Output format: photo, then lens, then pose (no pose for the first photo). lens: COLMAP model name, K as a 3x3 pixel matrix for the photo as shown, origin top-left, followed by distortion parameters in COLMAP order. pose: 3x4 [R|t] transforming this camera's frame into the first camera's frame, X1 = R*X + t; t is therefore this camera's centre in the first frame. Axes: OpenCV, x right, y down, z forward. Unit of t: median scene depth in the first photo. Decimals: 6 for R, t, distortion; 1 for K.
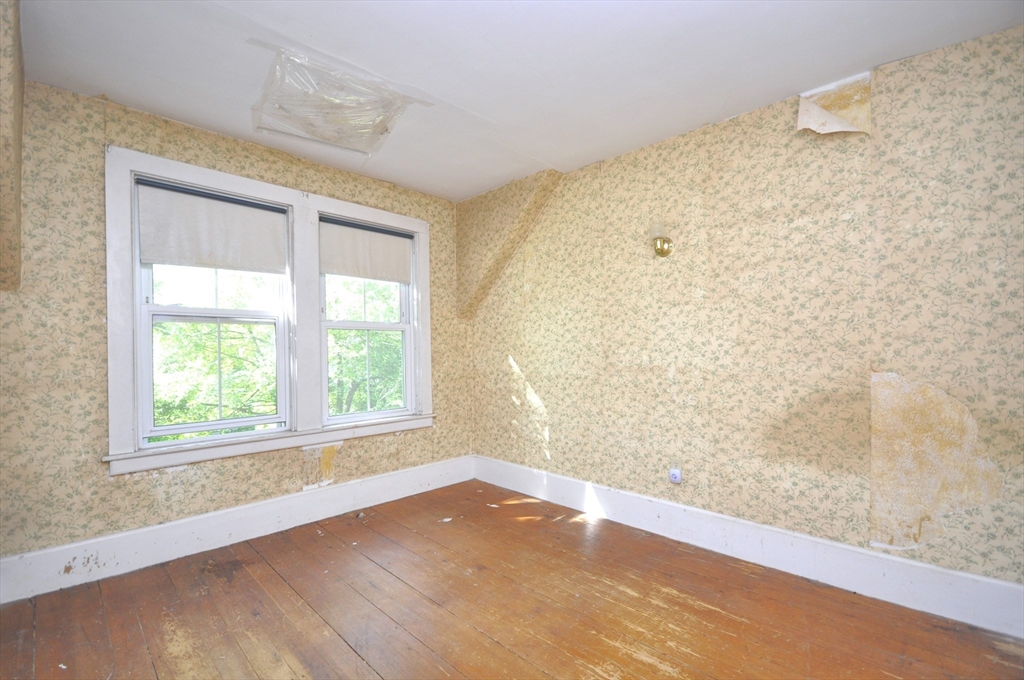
lens RADIAL K [[446.6, 0, 502.0], [0, 446.6, 348.8], [0, 0, 1]] dist [0.001186, -0.010207]
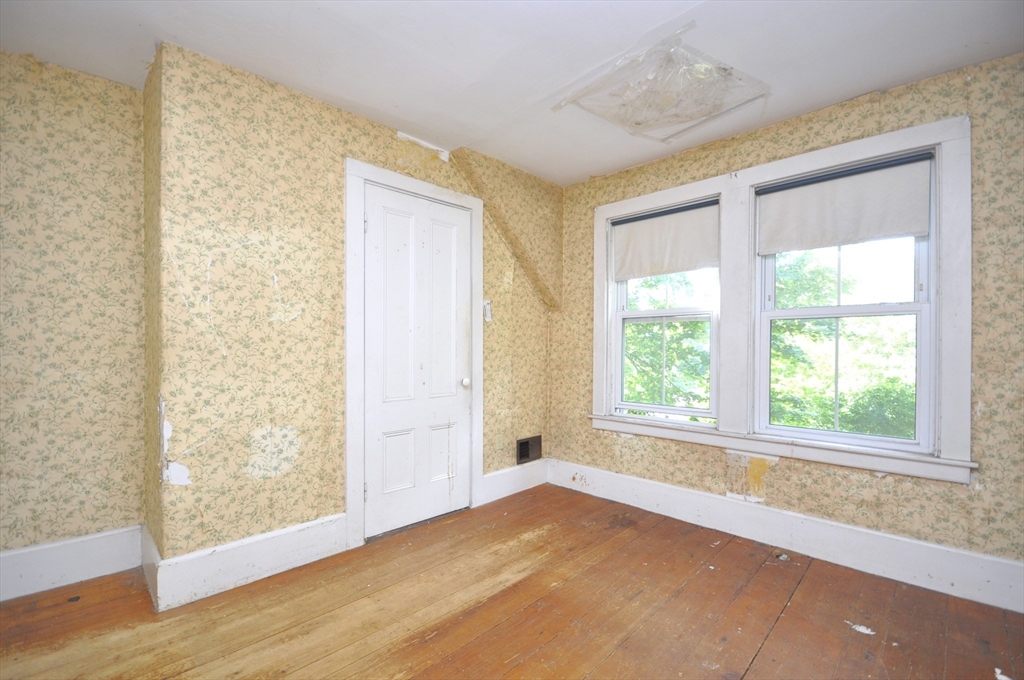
lens RADIAL K [[446.6, 0, 502.0], [0, 446.6, 348.8], [0, 0, 1]] dist [0.001186, -0.010207]
pose [[-0.008585, 0.012078, -0.999890, 0.498914], [0.001686, 0.999926, 0.012064, -0.001481], [0.999962, -0.001582, -0.008604, 0.554728]]
